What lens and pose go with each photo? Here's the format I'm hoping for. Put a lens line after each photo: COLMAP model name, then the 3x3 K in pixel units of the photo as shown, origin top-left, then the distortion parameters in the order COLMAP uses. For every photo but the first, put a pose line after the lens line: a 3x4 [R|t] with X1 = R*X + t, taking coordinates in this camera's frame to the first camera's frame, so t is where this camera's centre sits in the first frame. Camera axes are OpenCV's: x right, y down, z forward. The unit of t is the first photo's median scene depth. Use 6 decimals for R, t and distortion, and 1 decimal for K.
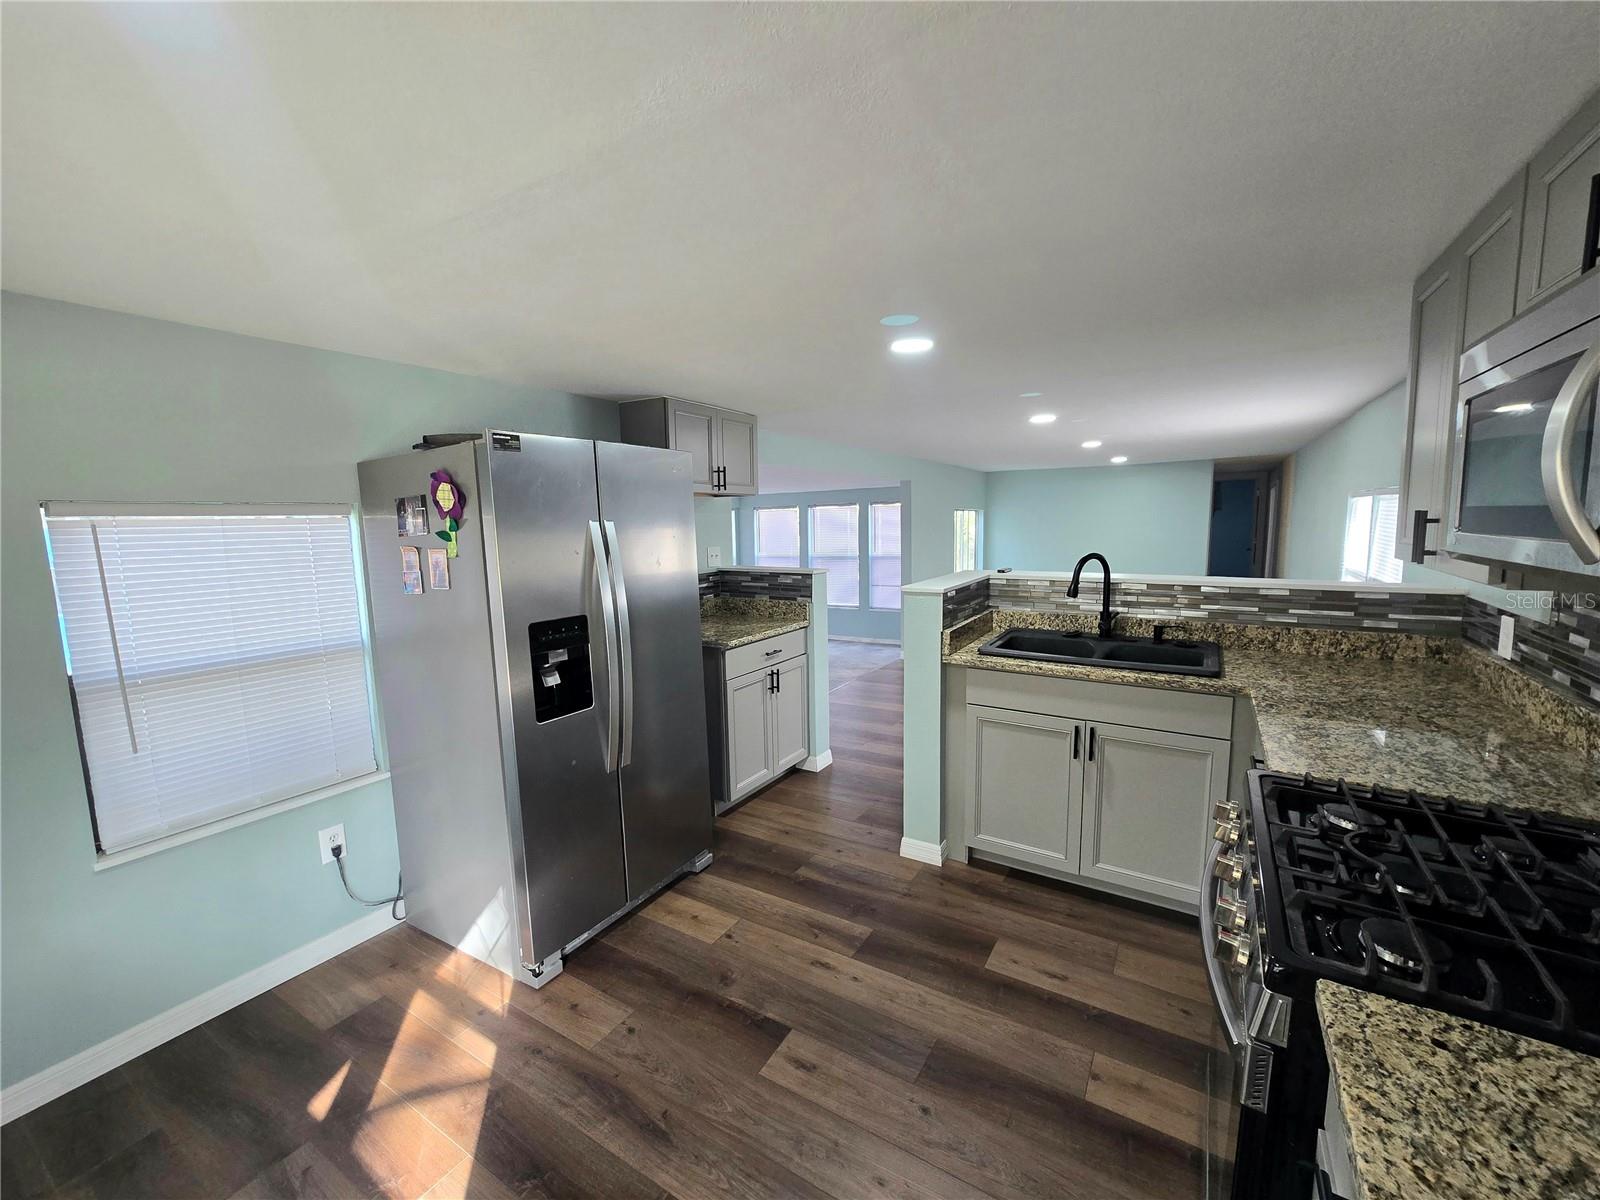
lens RADIAL K [[654.0, 0, 793.3], [0, 654.0, 600.9], [0, 0, 1]] dist [0.010305, 0.001266]
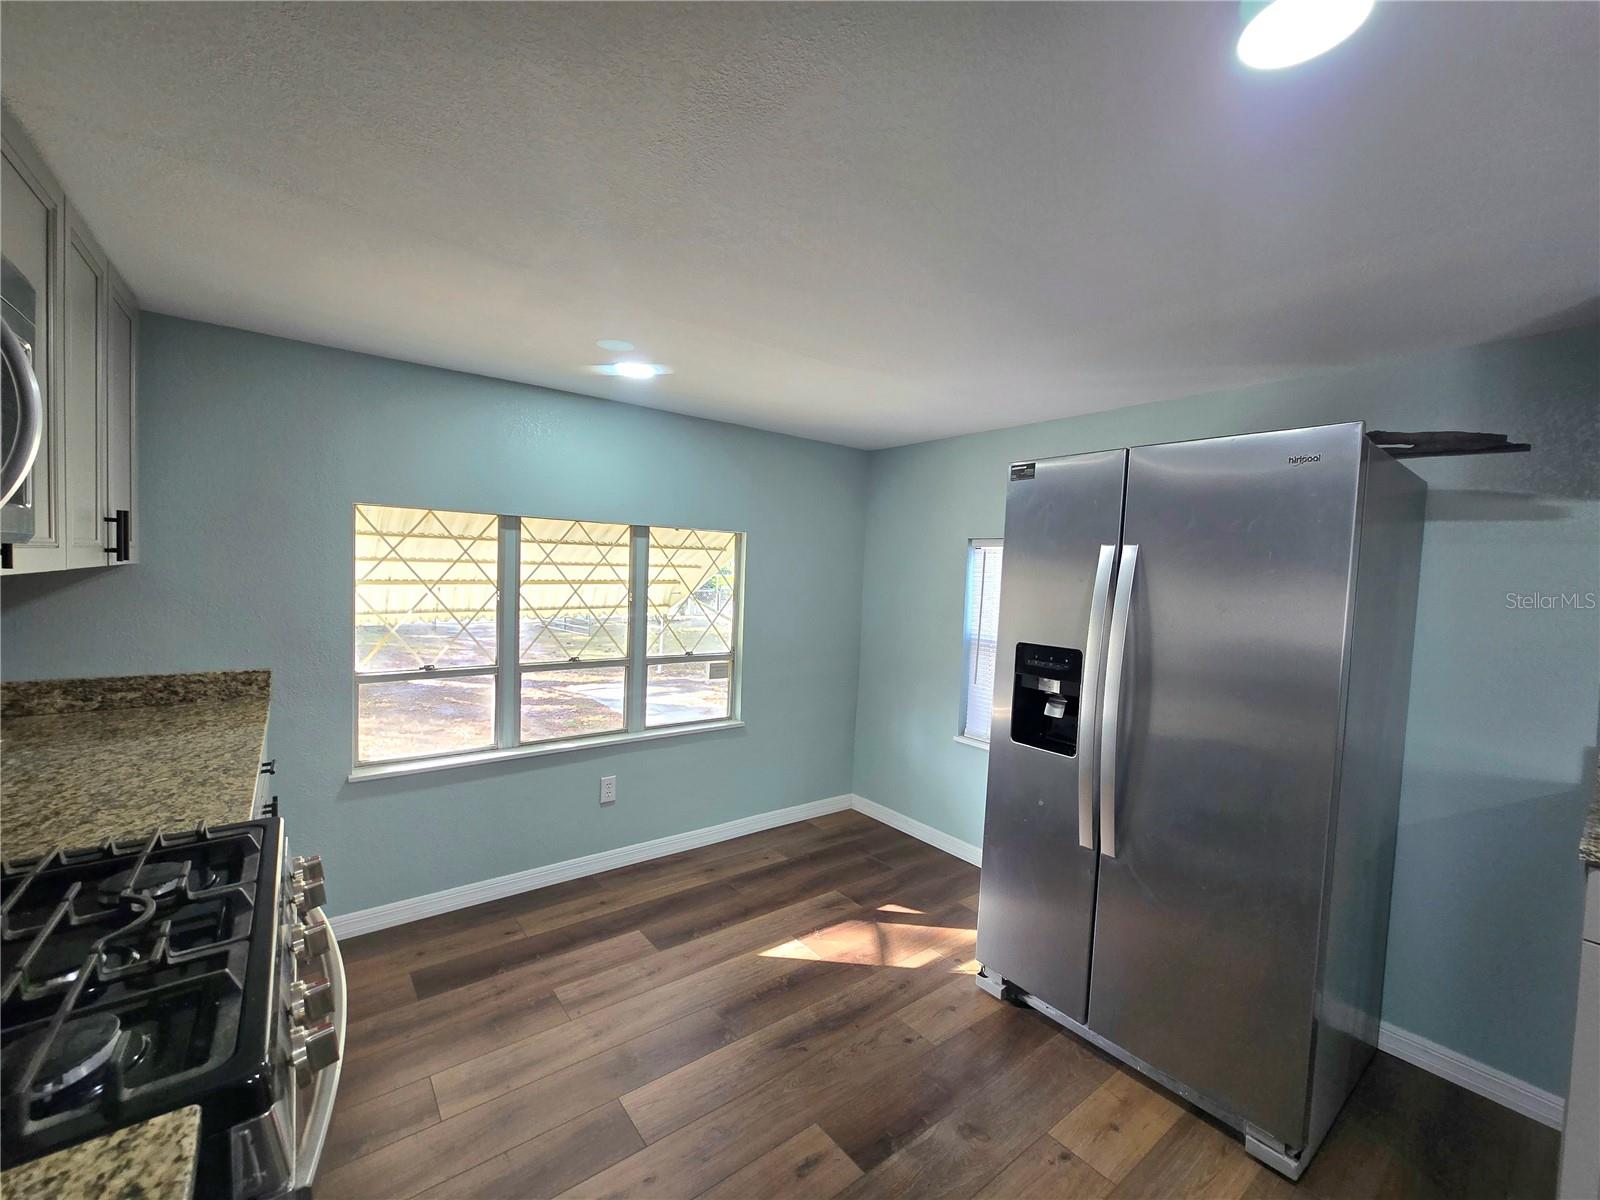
lens RADIAL K [[654.0, 0, 798.9], [0, 654.0, 601.7], [0, 0, 1]] dist [0.010305, 0.001266]
pose [[-0.340711, 0.051208, -0.938773, 0.739357], [-0.142232, 0.984216, 0.105308, -0.095047], [0.929347, 0.169403, -0.328049, 1.081523]]
